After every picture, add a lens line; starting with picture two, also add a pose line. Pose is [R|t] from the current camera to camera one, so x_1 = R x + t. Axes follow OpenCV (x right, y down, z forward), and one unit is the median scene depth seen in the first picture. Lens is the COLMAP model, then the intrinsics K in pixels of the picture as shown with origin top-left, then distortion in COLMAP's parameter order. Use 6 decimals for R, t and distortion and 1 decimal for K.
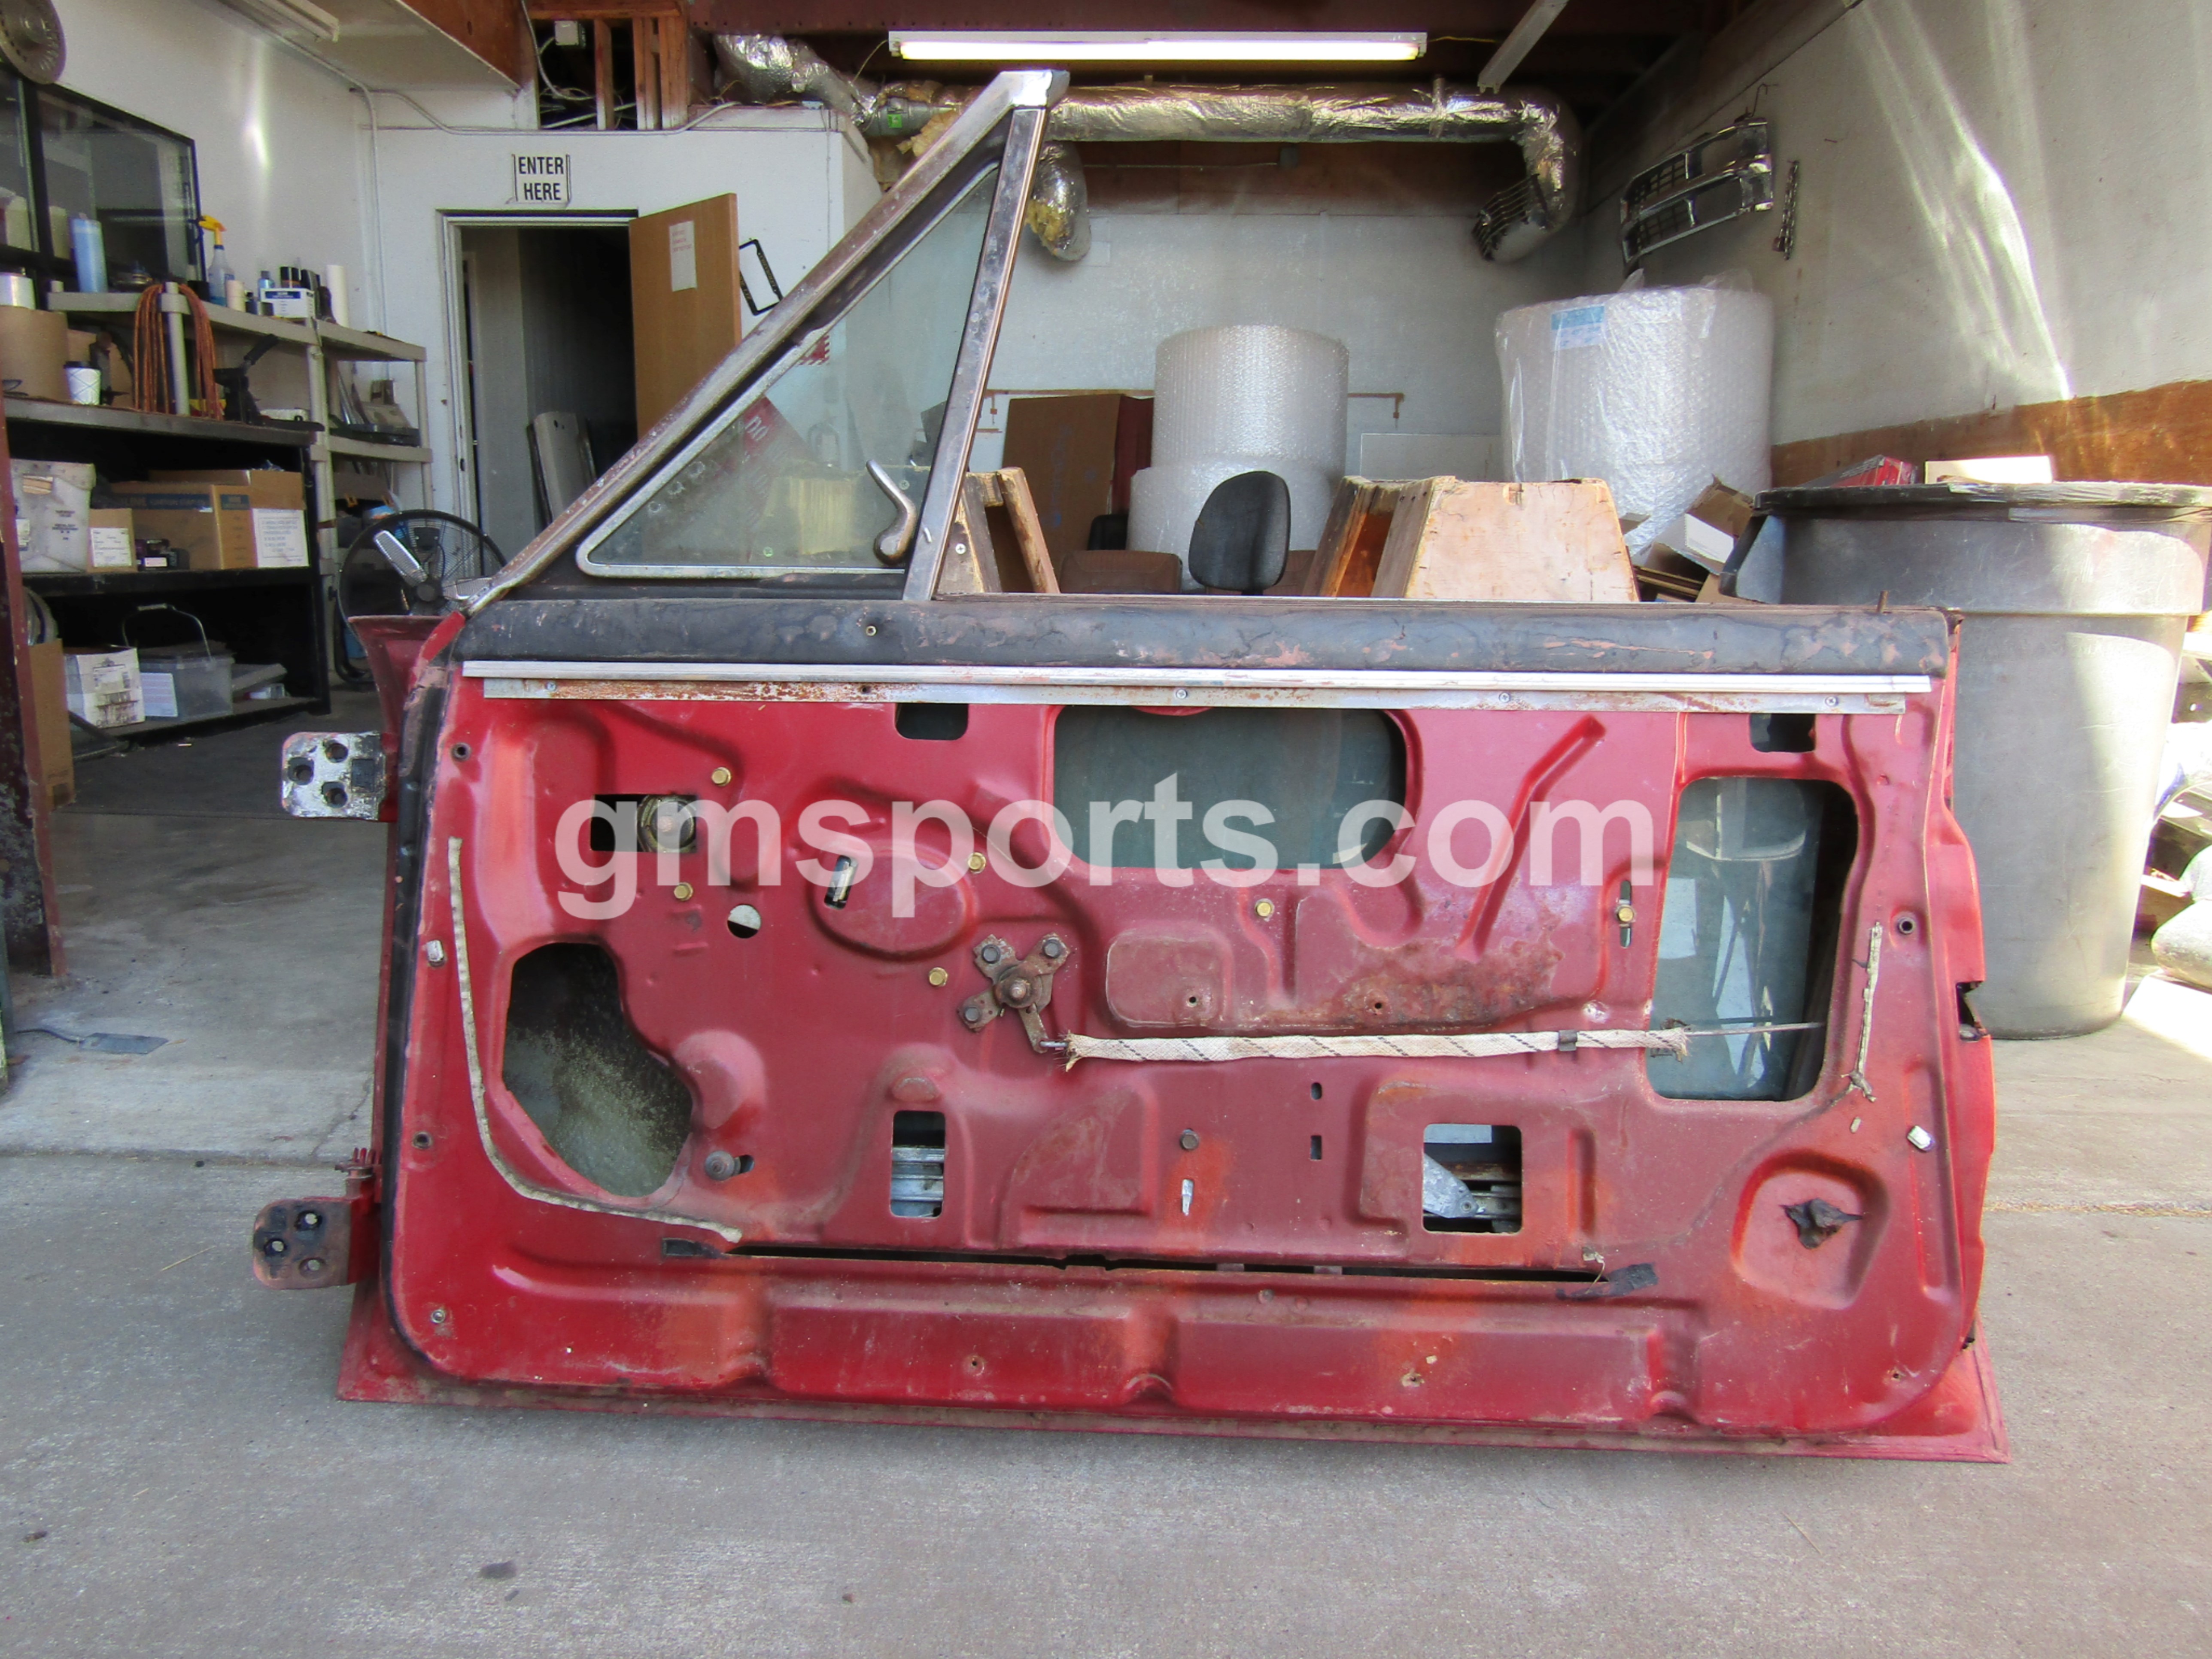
lens RADIAL K [[1586.3, 0, 1106.0], [0, 1586.3, 829.5], [0, 0, 1]] dist [0.006037, -0.007965]
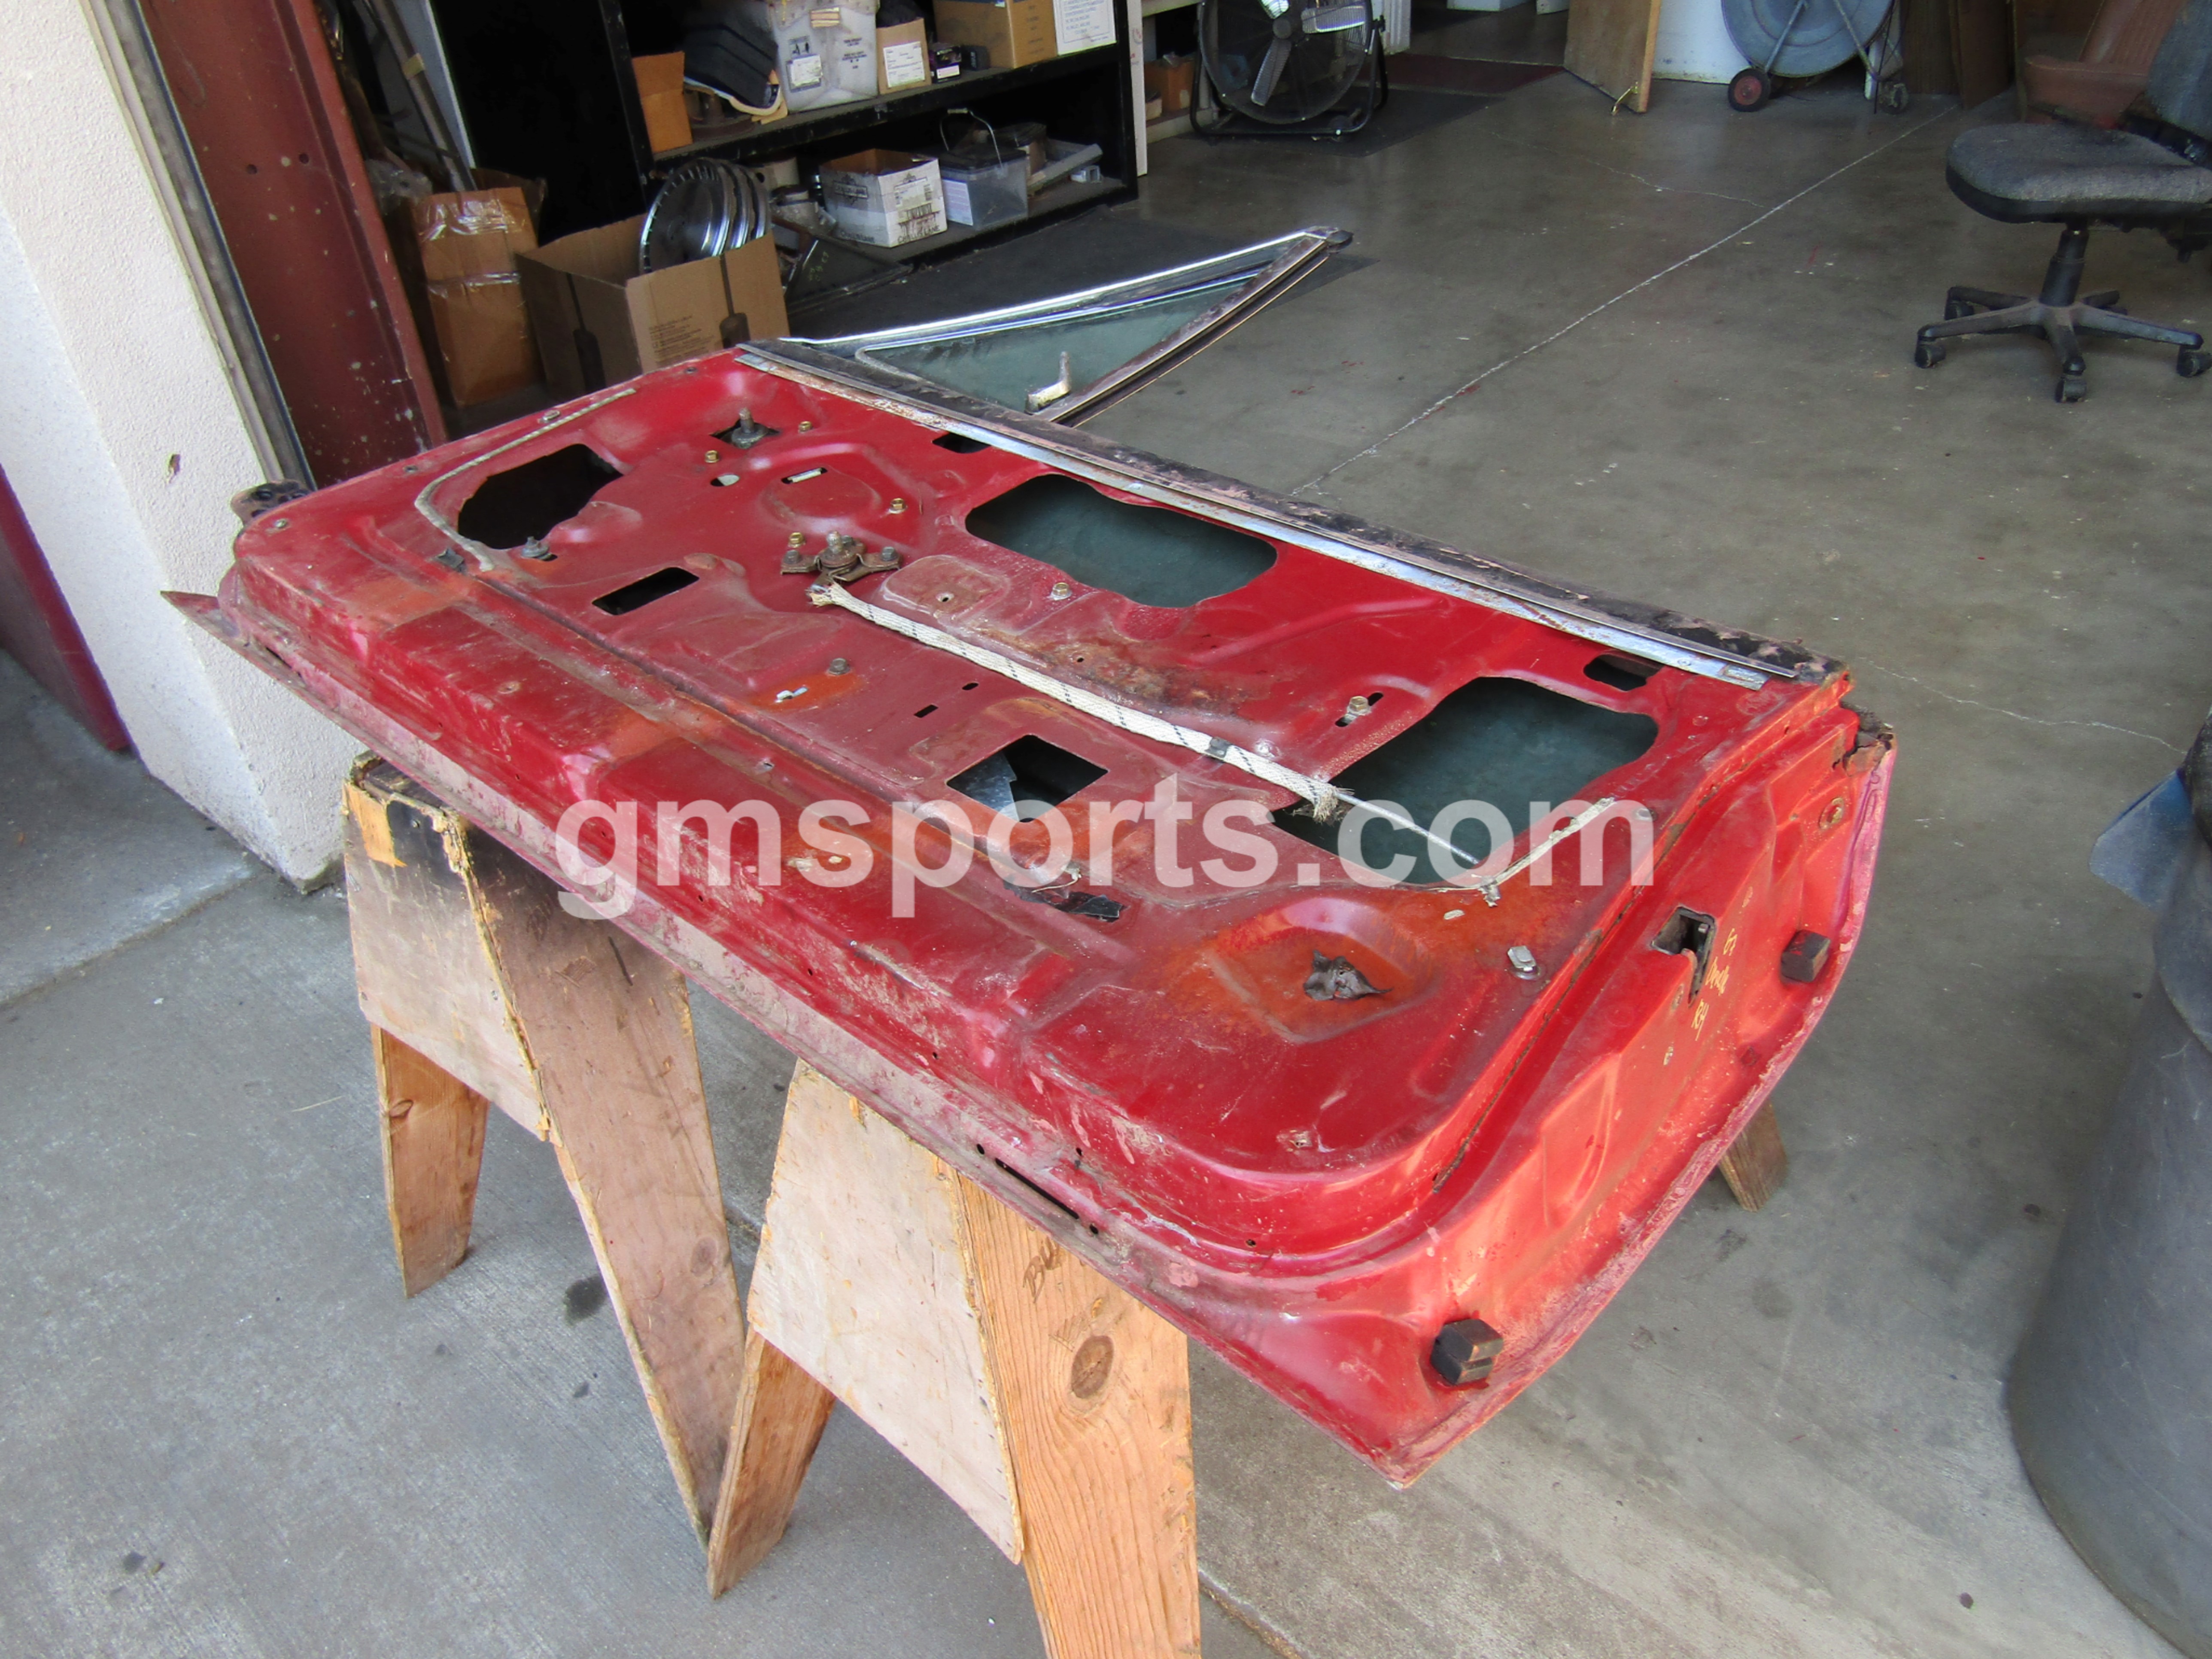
lens RADIAL K [[1586.3, 0, 1106.0], [0, 1586.3, 829.5], [0, 0, 1]] dist [0.006037, -0.007965]
pose [[0.764745, 0.318436, -0.560146, 0.191587], [-0.037526, 0.889878, 0.454652, -0.176303], [0.643239, -0.326673, 0.692479, 0.159827]]
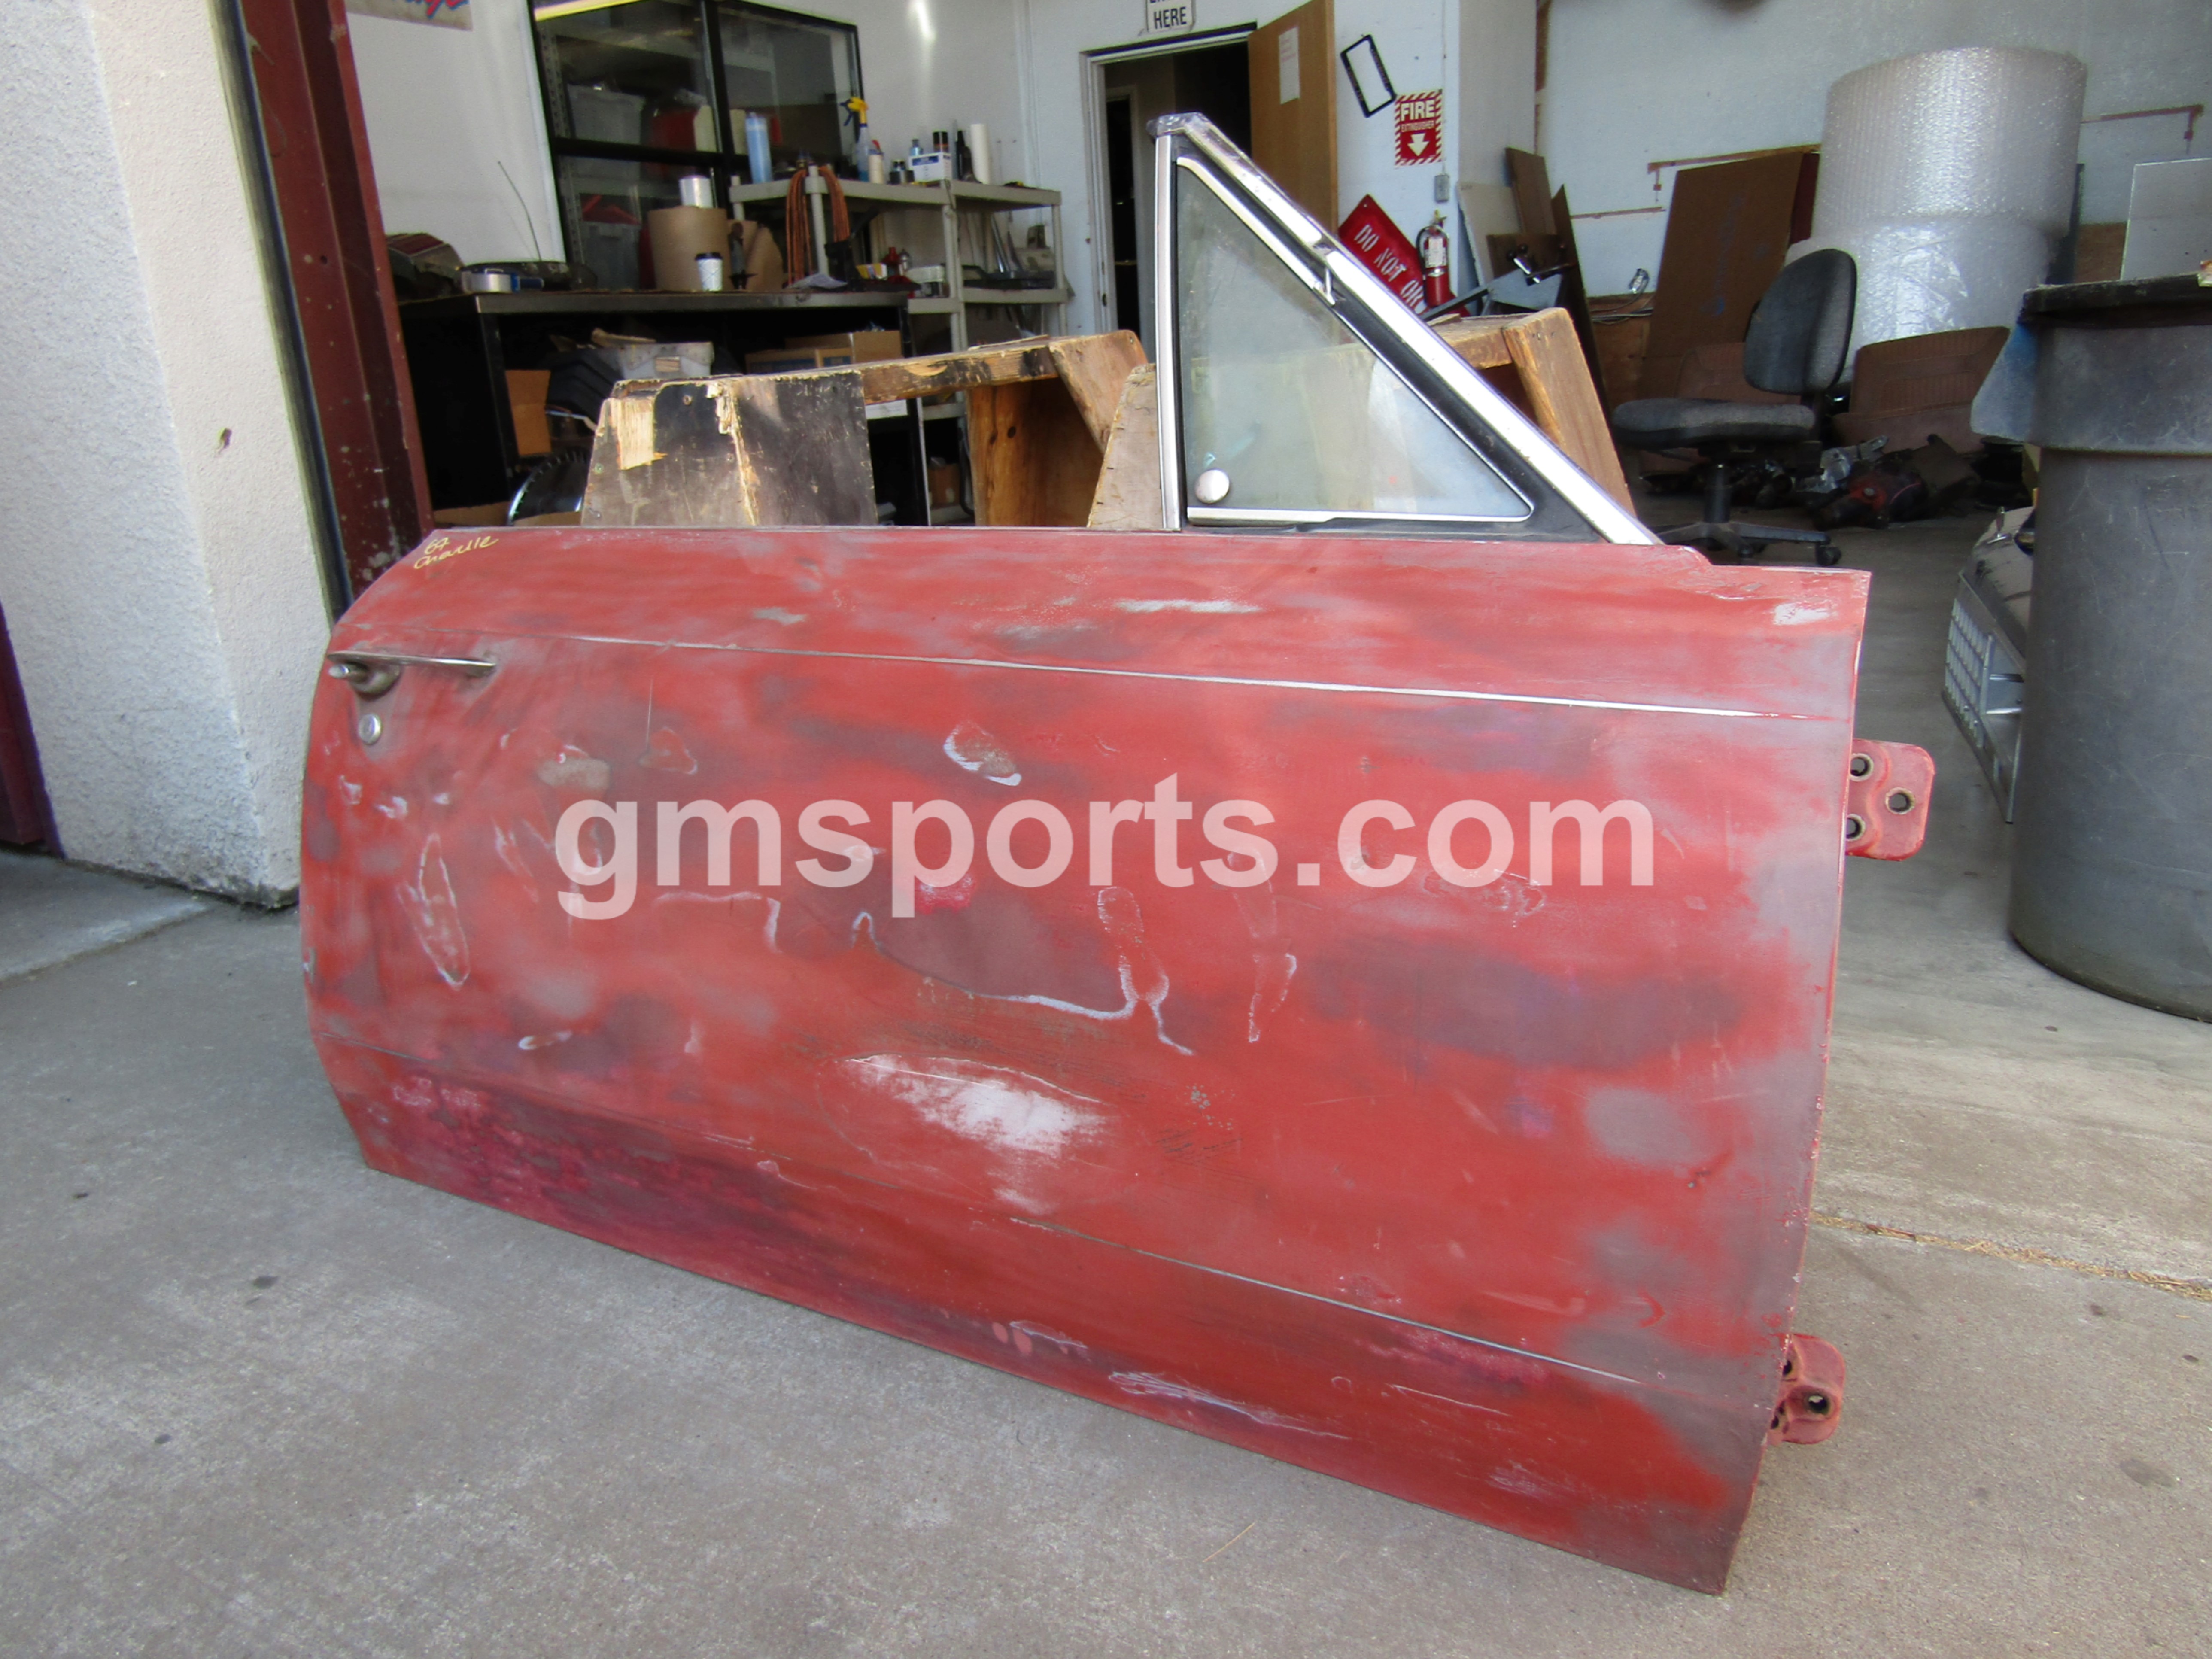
lens RADIAL K [[1595.6, 0, 1122.6], [0, 1595.6, 834.1], [0, 0, 1]] dist [0.000289, 0.001461]
pose [[0.885340, 0.075058, -0.458845, 0.173630], [-0.016979, 0.991444, 0.129421, -0.019272], [0.464634, -0.106791, 0.879040, 0.039636]]
